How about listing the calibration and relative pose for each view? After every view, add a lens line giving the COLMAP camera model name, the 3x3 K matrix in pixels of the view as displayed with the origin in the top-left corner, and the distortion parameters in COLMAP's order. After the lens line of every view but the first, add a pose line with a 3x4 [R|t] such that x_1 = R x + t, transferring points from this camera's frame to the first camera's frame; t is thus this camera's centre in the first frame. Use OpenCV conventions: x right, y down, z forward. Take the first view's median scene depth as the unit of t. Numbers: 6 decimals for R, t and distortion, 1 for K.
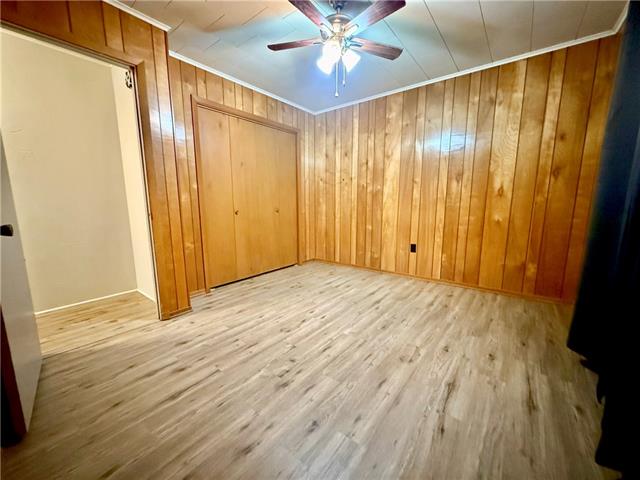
lens RADIAL K [[254.5, 0, 318.7], [0, 254.5, 241.1], [0, 0, 1]] dist [-0.000179, -0.000080]
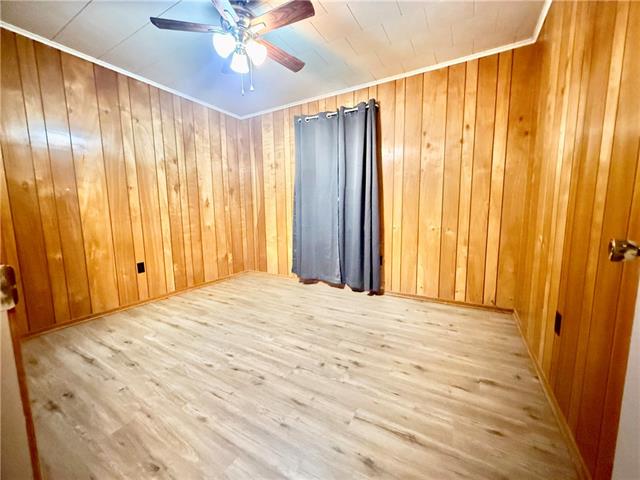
lens RADIAL K [[254.5, 0, 318.2], [0, 254.5, 242.4], [0, 0, 1]] dist [-0.000179, -0.000080]
pose [[-0.131315, -0.119417, 0.984122, -0.640467], [0.166645, 0.975933, 0.140659, -0.091722], [-0.977234, 0.182470, -0.108255, 0.640139]]
